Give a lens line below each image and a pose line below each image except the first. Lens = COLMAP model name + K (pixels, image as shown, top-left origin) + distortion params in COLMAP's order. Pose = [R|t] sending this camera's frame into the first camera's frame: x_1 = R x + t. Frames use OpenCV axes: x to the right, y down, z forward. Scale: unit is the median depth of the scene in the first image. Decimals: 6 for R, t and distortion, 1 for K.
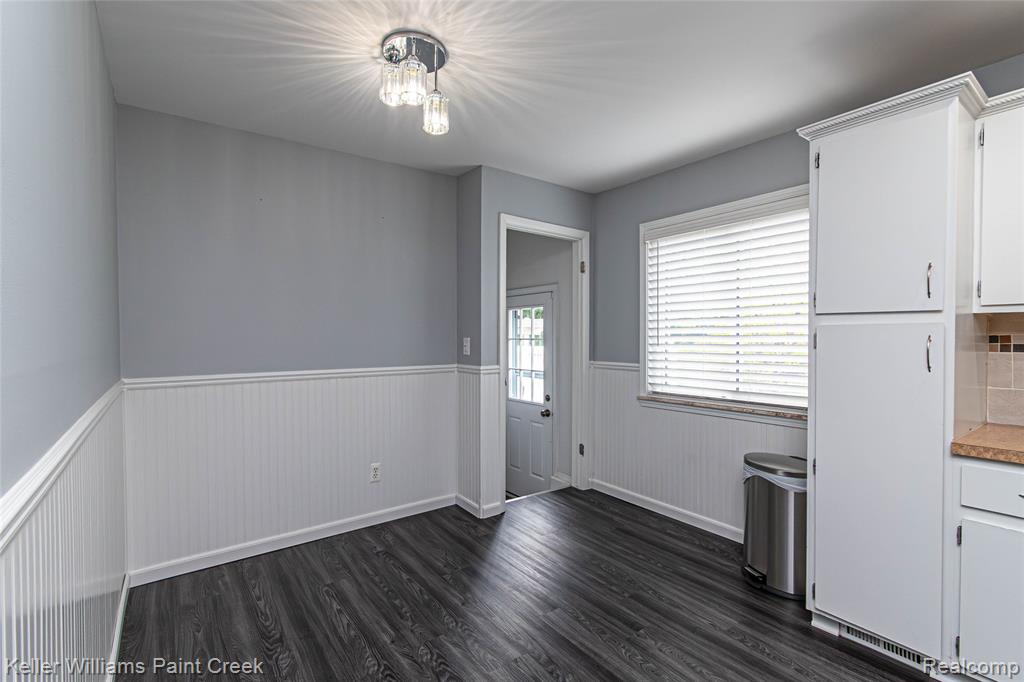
lens RADIAL K [[461.7, 0, 512.1], [0, 461.7, 347.3], [0, 0, 1]] dist [-0.004553, 0.000191]
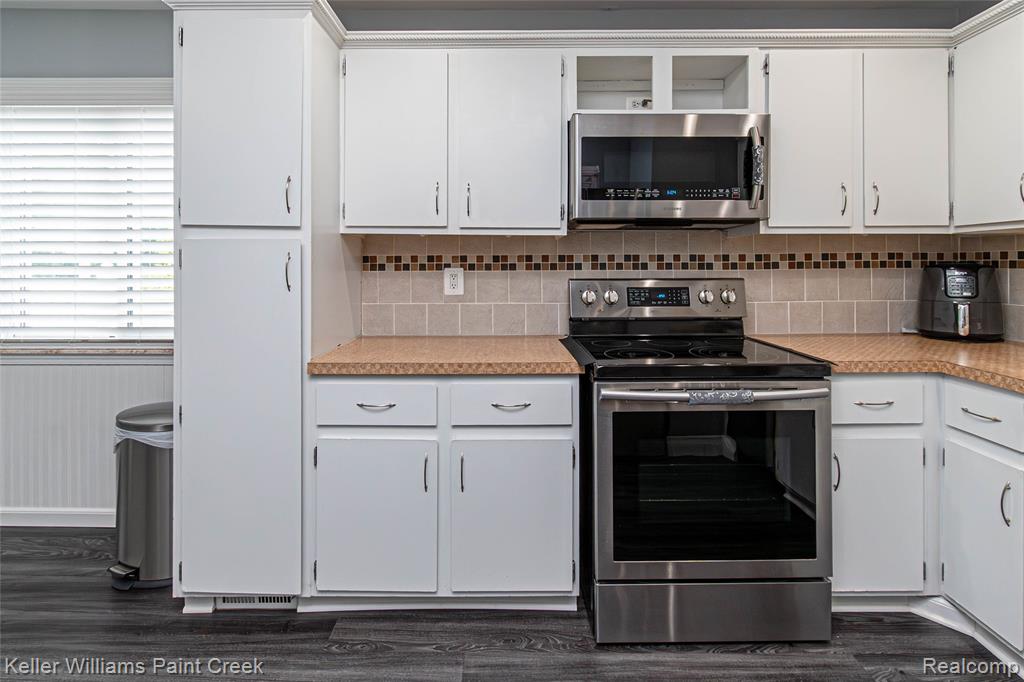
lens RADIAL K [[461.7, 0, 502.6], [0, 461.7, 270.8], [0, 0, 1]] dist [-0.004553, 0.000191]
pose [[0.631681, -0.002317, 0.775225, 0.385755], [0.014837, 0.999848, -0.009101, 0.023426], [-0.775087, 0.017252, 0.631619, 0.053234]]
